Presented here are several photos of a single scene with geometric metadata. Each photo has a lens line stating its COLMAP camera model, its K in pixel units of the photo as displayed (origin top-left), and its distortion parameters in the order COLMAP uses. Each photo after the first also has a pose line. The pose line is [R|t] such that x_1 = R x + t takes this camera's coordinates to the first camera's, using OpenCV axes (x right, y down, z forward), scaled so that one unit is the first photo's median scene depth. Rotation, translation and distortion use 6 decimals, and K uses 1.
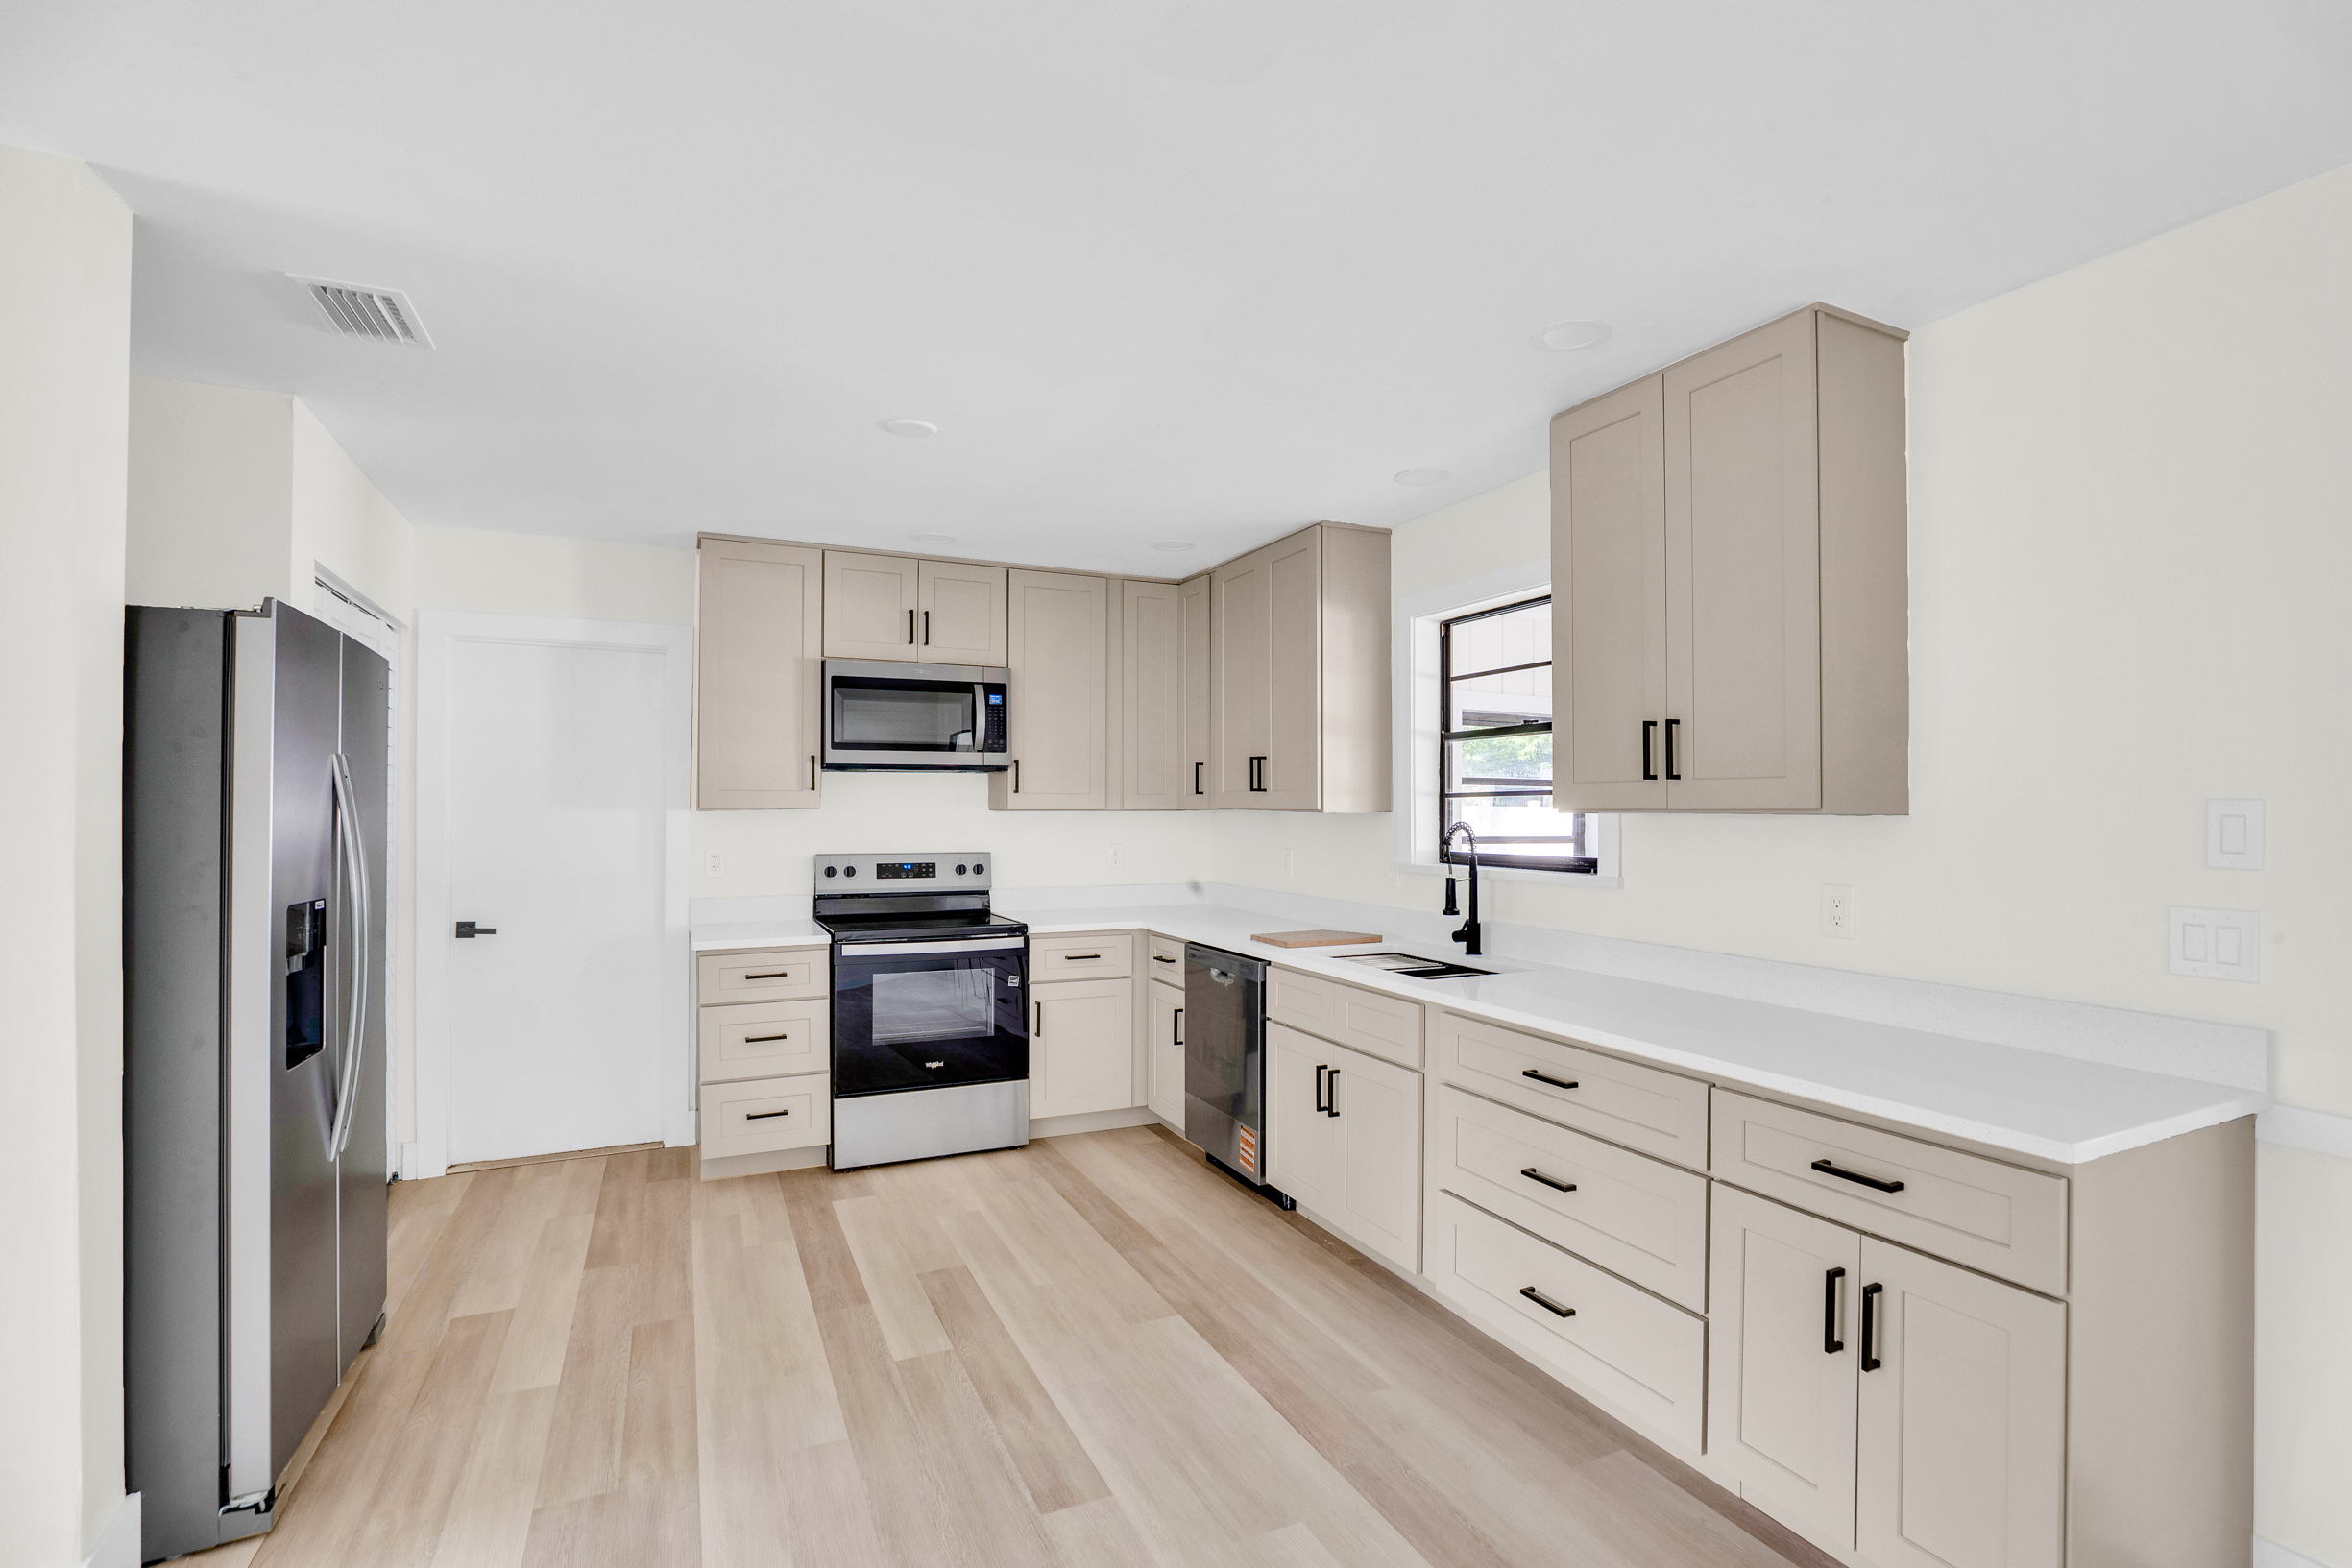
lens RADIAL K [[1081.5, 0, 1198.4], [0, 1081.5, 801.4], [0, 0, 1]] dist [-0.042506, 0.012443]
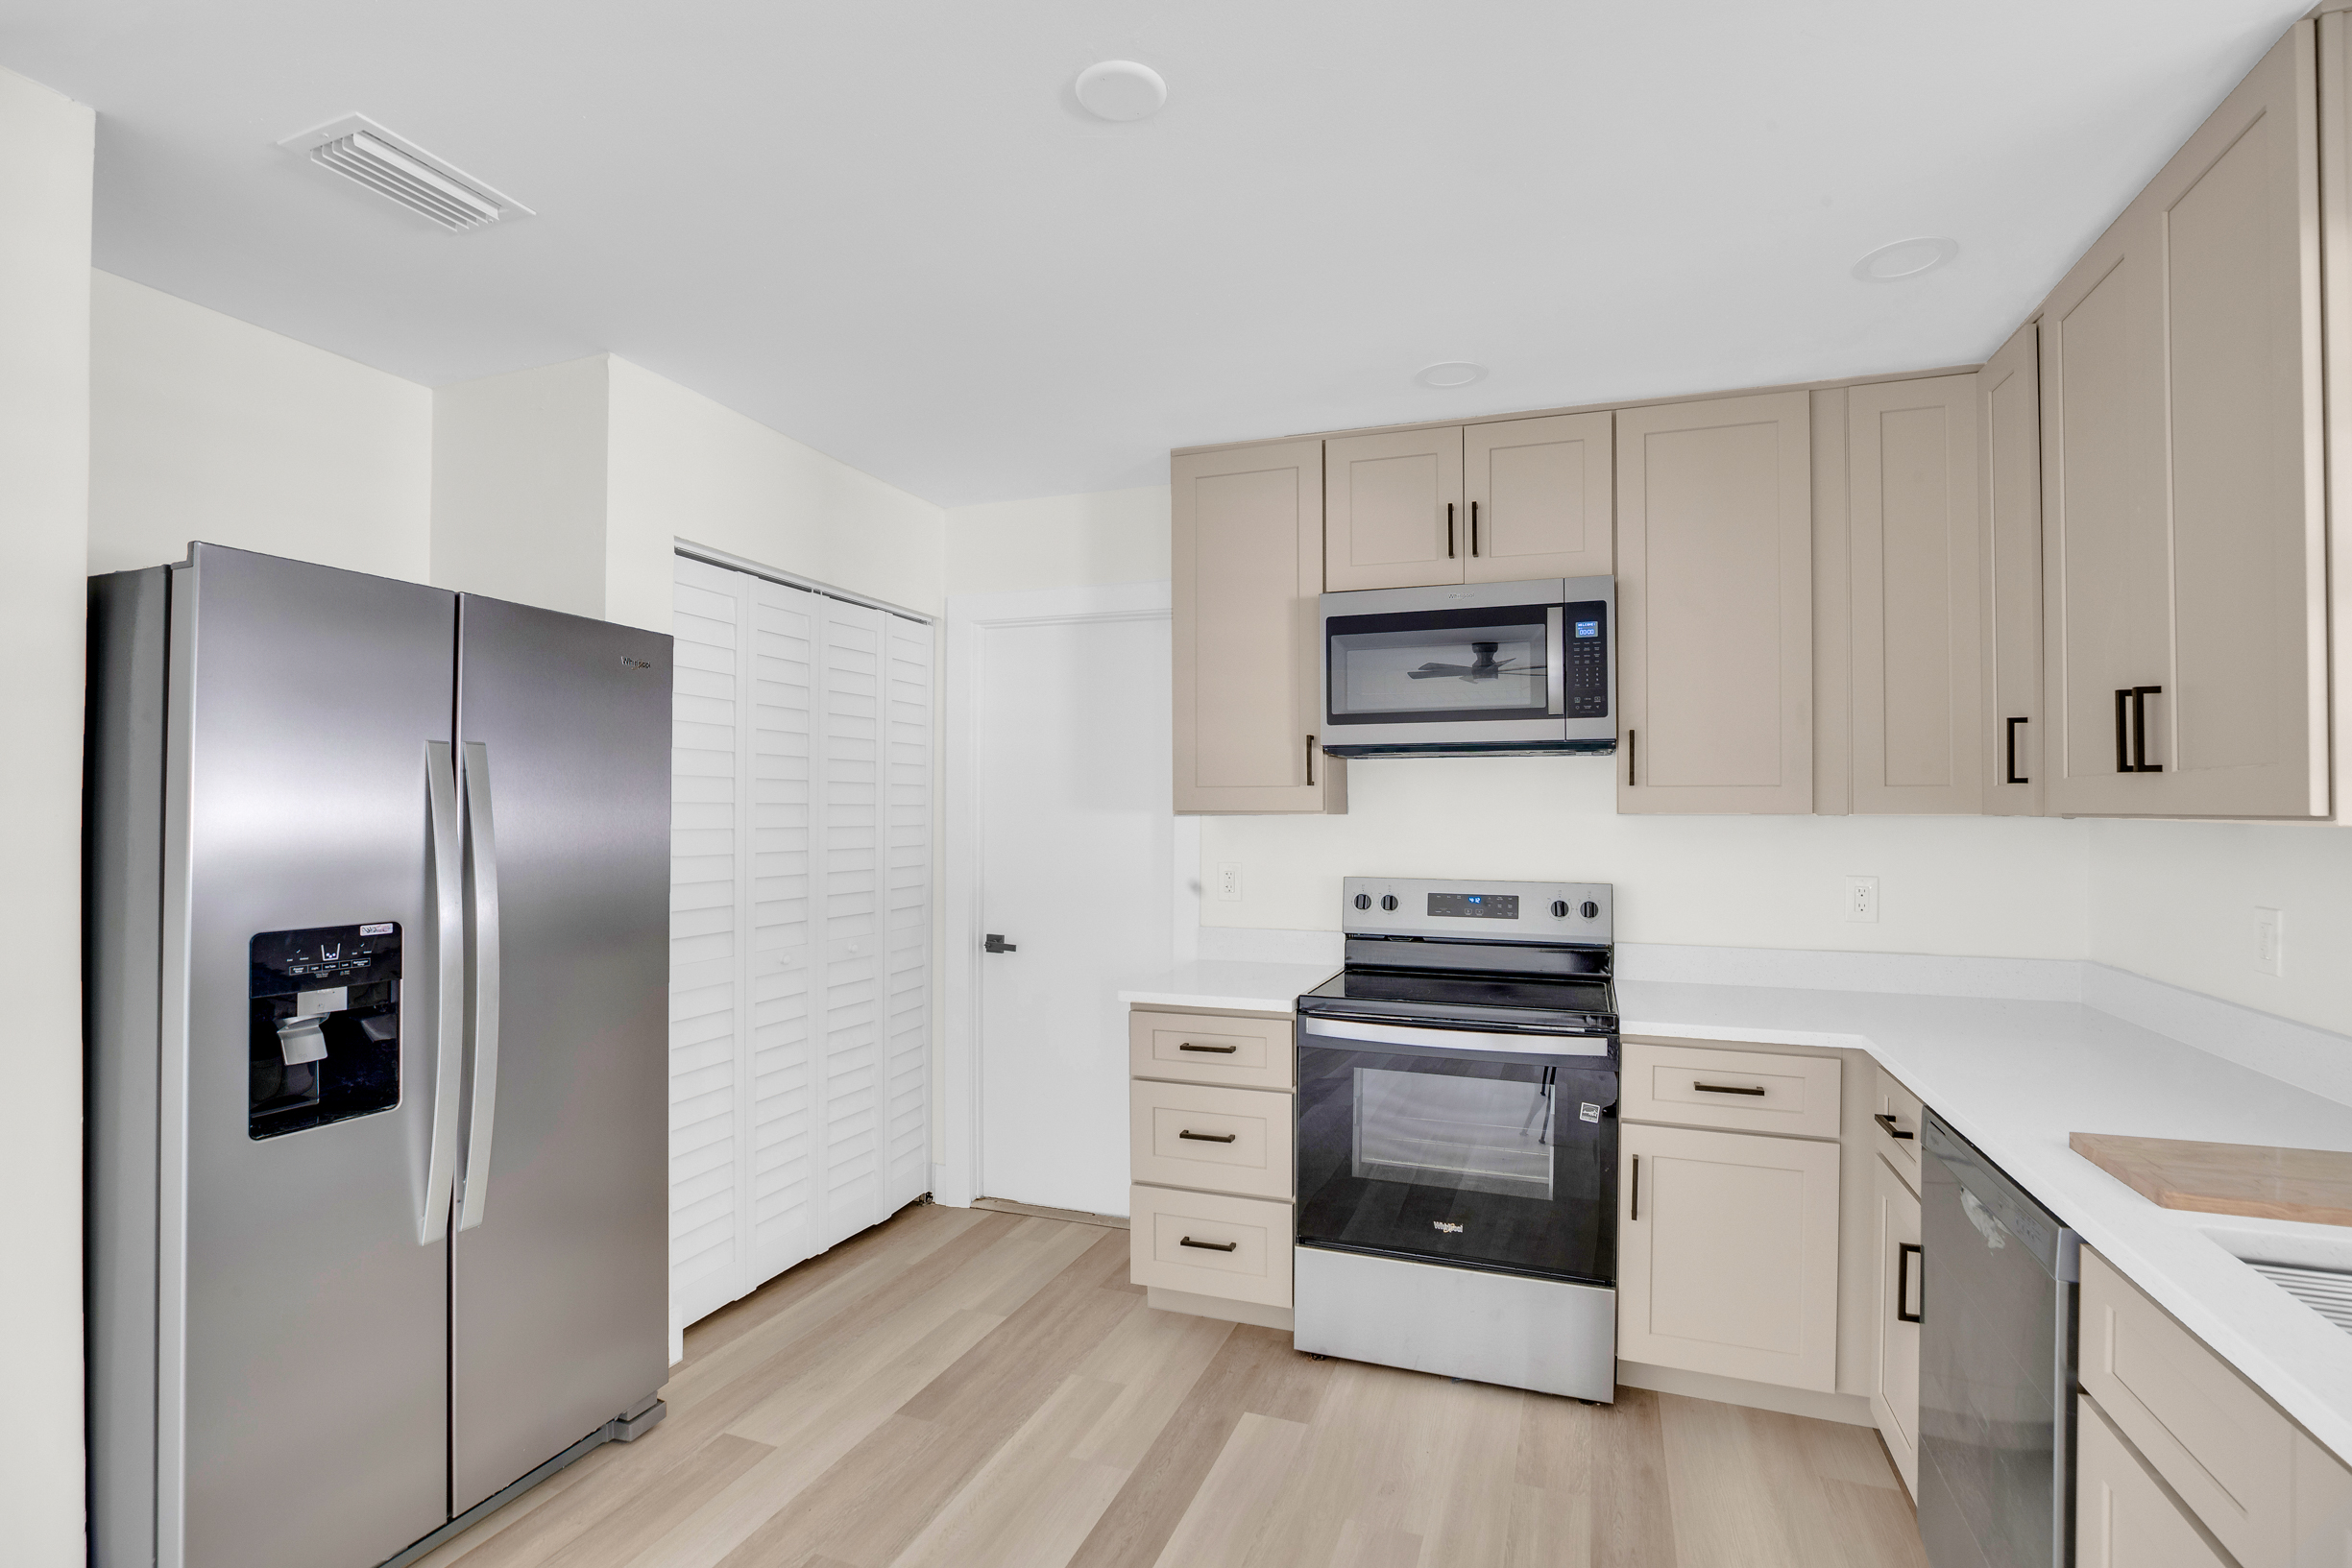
lens RADIAL K [[1083.7, 0, 1199.4], [0, 1083.7, 801.9], [0, 0, 1]] dist [-0.035722, 0.007841]
pose [[0.697801, -0.004621, -0.716277, 0.102456], [0.002738, 0.999989, -0.003784, 0.003161], [0.716287, 0.000679, 0.697806, 0.490939]]
